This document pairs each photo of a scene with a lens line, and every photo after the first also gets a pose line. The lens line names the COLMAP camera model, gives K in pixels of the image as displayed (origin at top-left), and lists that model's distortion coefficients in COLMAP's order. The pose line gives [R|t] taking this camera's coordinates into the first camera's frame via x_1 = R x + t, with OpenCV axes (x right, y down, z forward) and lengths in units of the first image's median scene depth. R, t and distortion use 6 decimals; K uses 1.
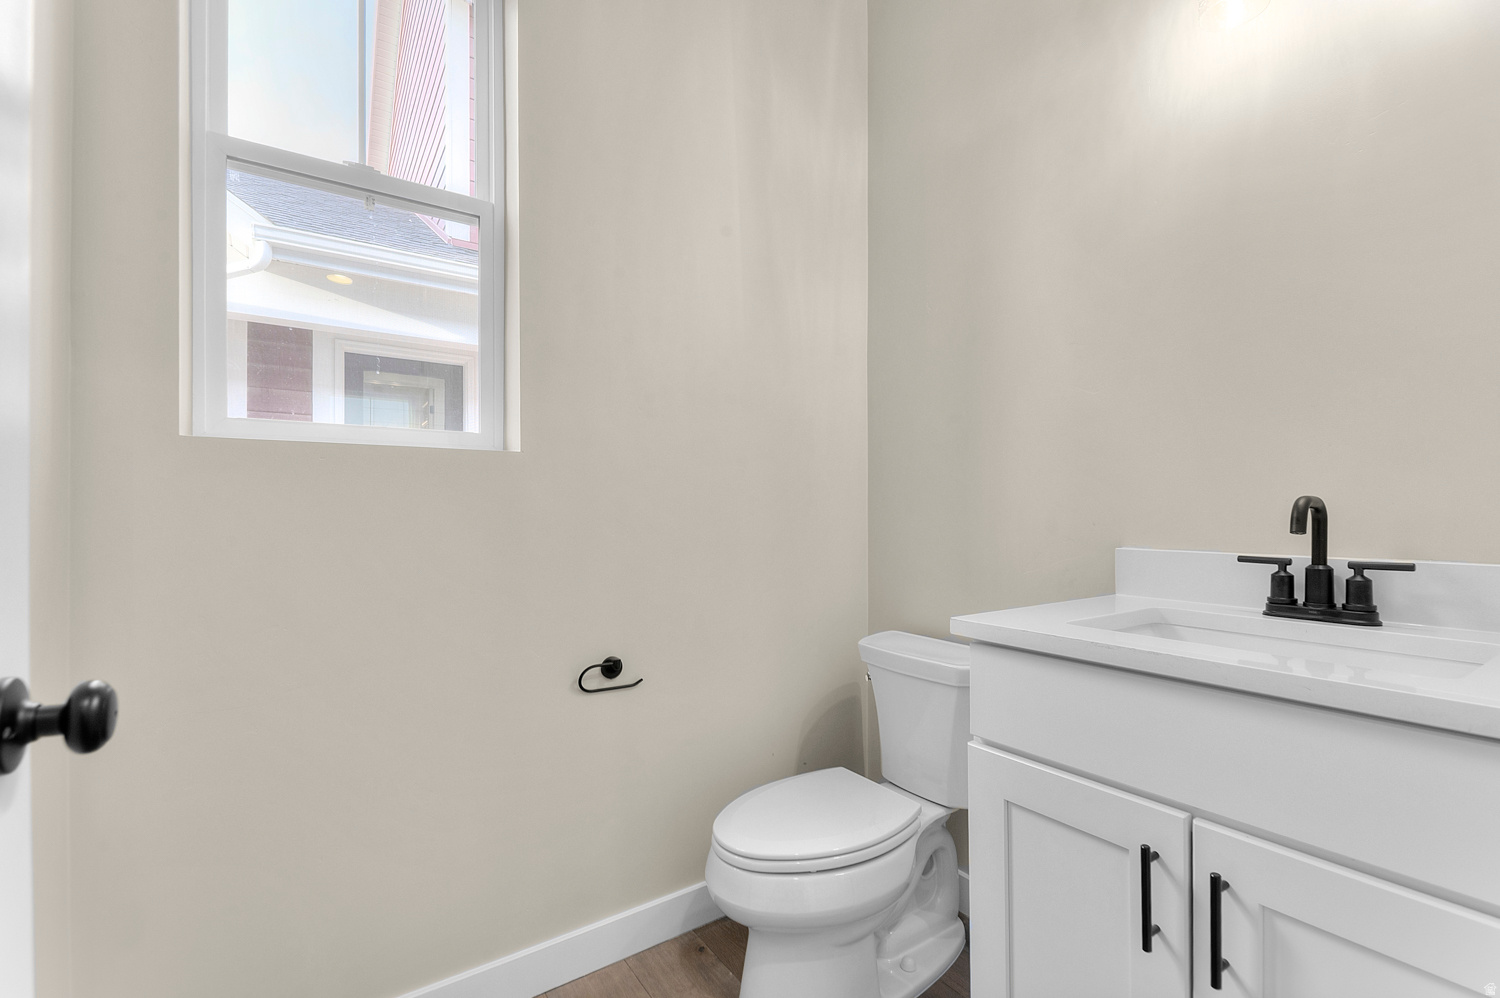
lens RADIAL K [[674.6, 0, 750.4], [0, 674.6, 507.6], [0, 0, 1]] dist [0.010055, -0.000581]
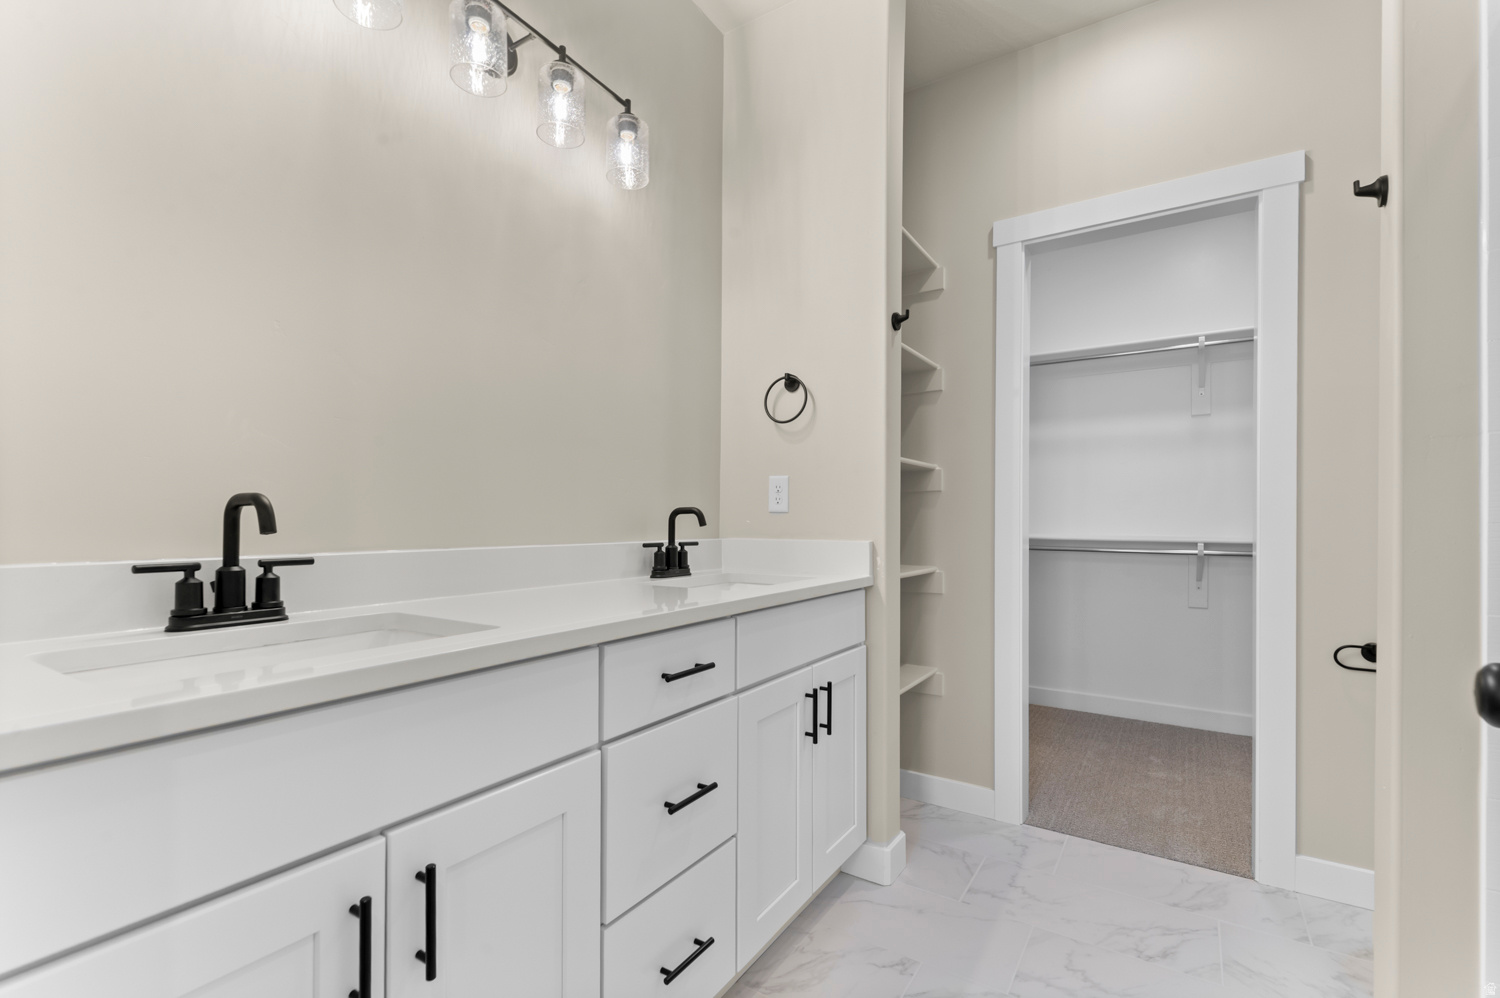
lens RADIAL K [[674.6, 0, 760.5], [0, 674.6, 507.4], [0, 0, 1]] dist [0.010055, -0.000581]
pose [[-0.404338, 0.011431, 0.914538, -0.307021], [-0.007403, 0.999848, -0.015770, 0.012850], [-0.914580, -0.013147, -0.404192, 0.716157]]
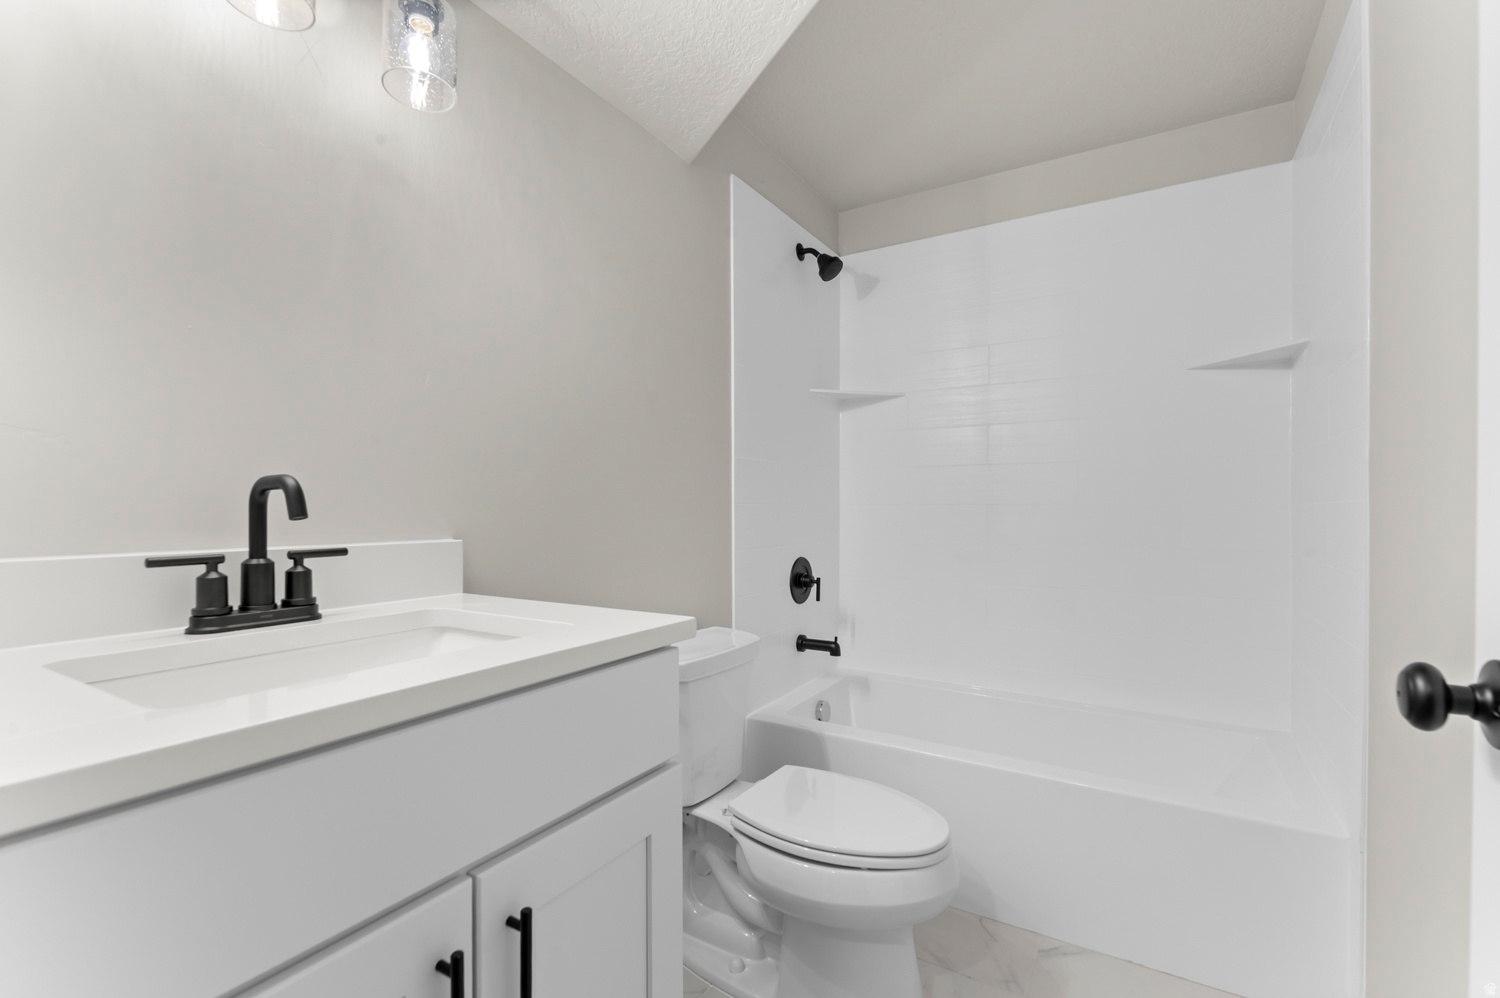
lens RADIAL K [[674.6, 0, 743.8], [0, 674.6, 510.0], [0, 0, 1]] dist [0.010055, -0.000581]
pose [[-0.410677, 0.012071, 0.911701, -0.138979], [0.003861, 0.999926, -0.011500, 0.038283], [-0.911773, -0.001202, -0.410694, 0.806665]]
